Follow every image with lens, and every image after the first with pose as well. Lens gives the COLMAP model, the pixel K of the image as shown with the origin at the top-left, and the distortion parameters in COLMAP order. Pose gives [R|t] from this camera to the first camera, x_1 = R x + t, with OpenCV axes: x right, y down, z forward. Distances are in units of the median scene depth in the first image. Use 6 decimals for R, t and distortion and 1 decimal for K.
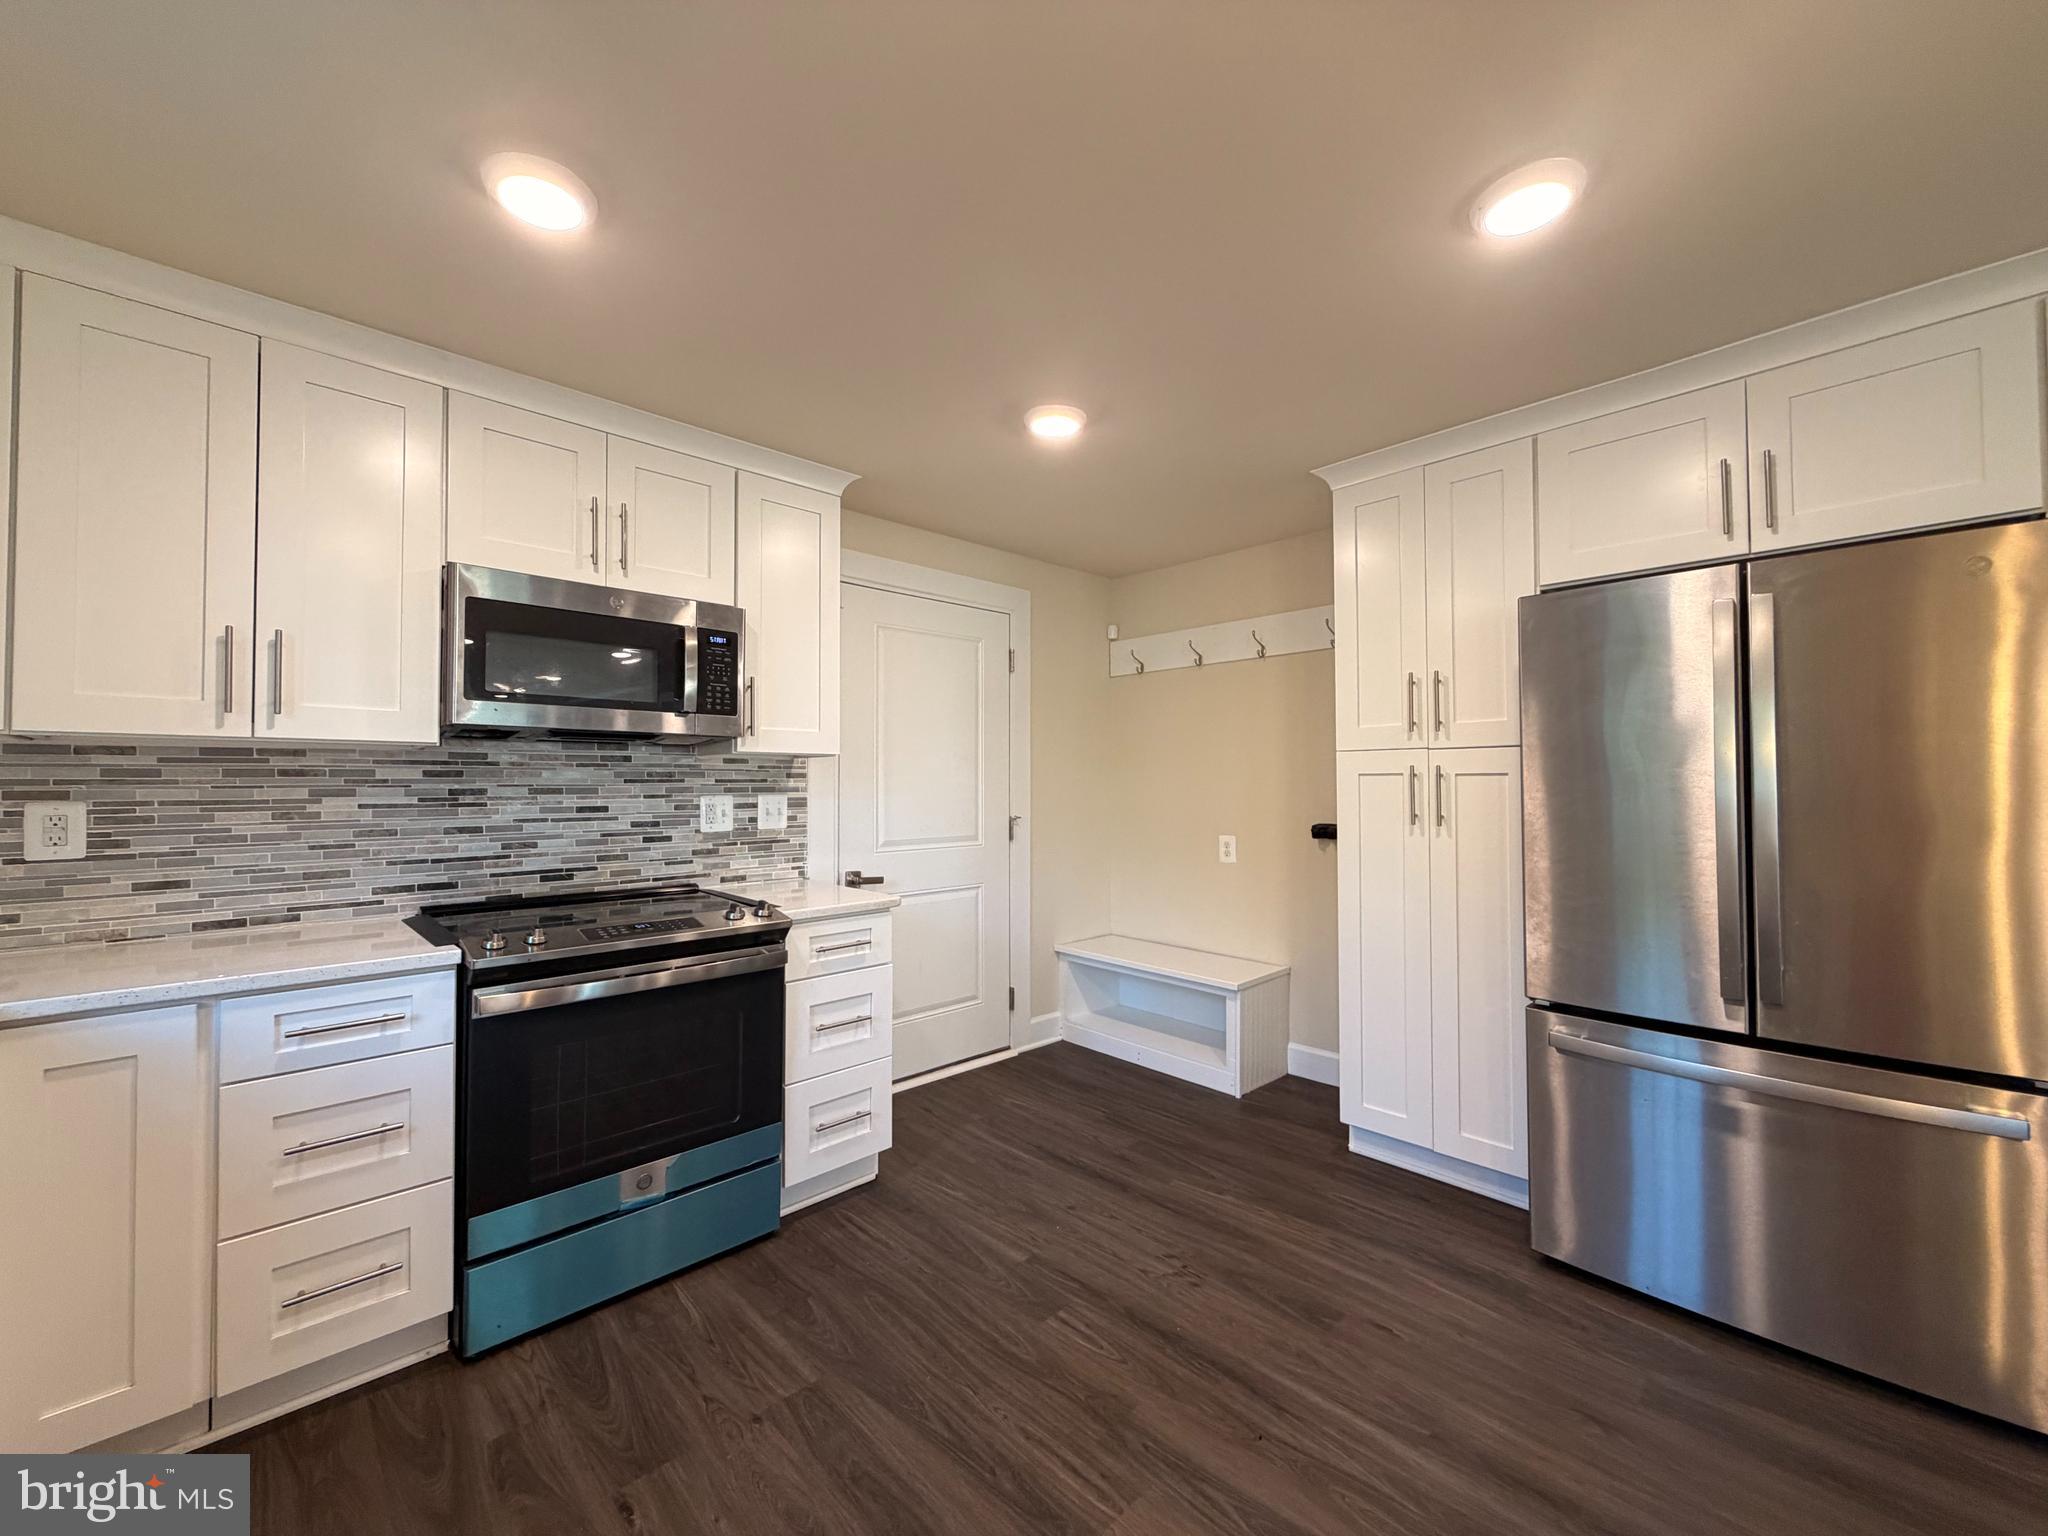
lens RADIAL K [[814.4, 0, 1016.6], [0, 814.4, 771.2], [0, 0, 1]] dist [-0.000026, 0.000002]
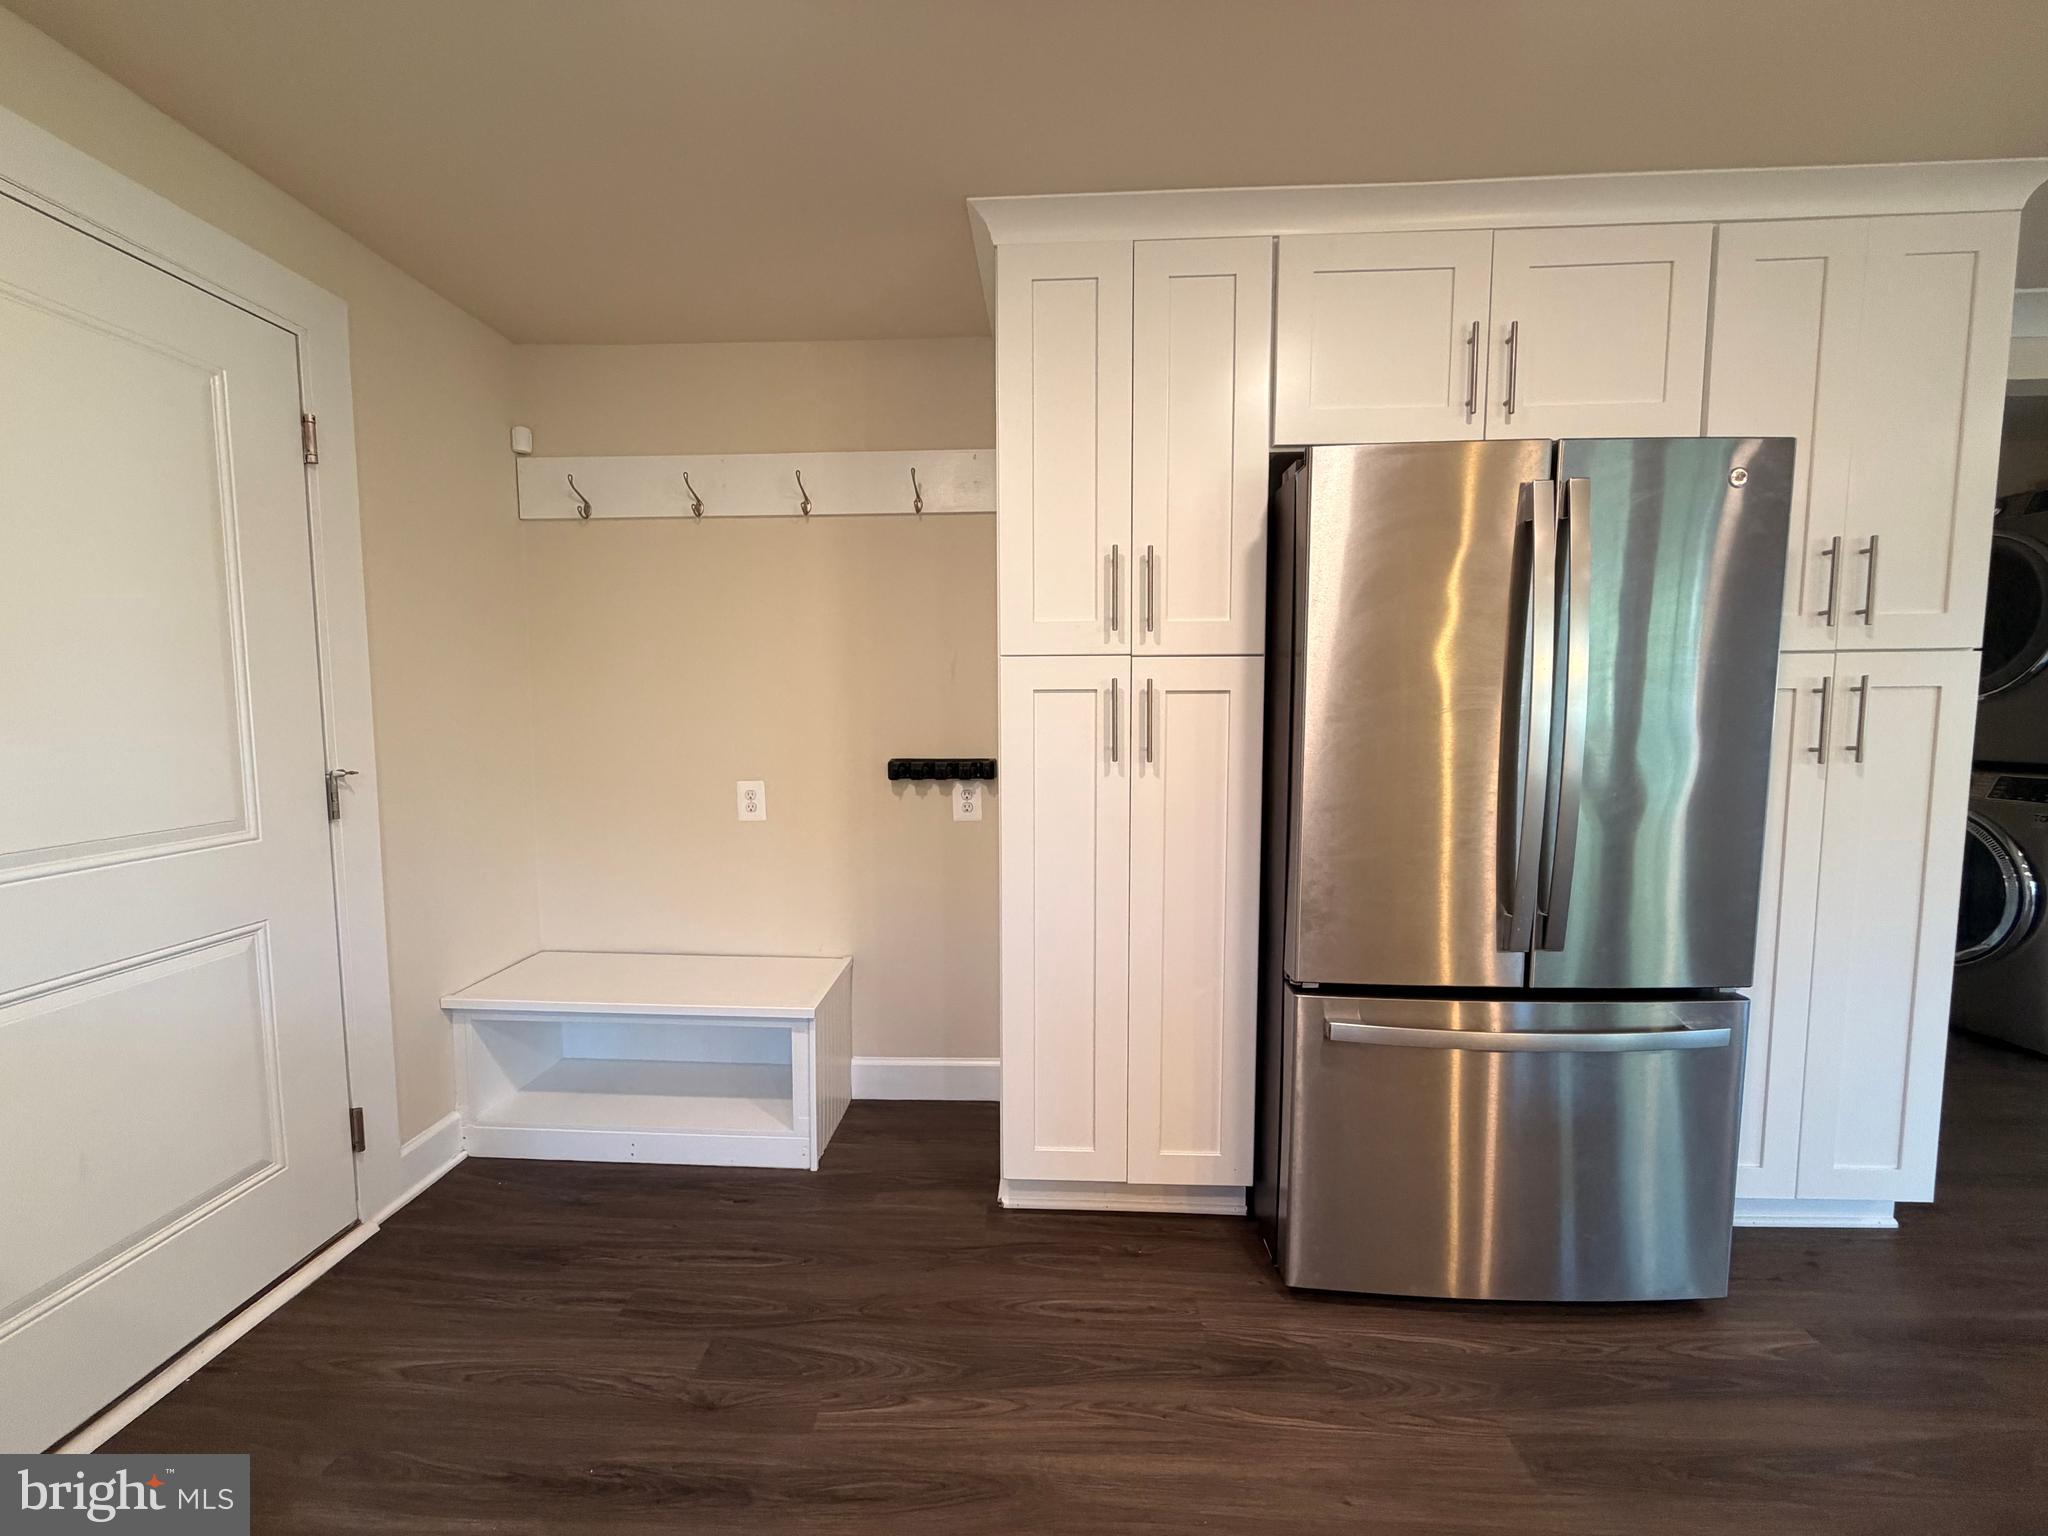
lens RADIAL K [[814.4, 0, 1016.6], [0, 814.4, 771.2], [0, 0, 1]] dist [-0.000026, 0.000002]
pose [[0.718193, -0.057342, 0.693477, -0.056776], [-0.011309, 0.995505, 0.094029, 0.005878], [-0.695752, -0.075374, 0.714317, 0.421404]]
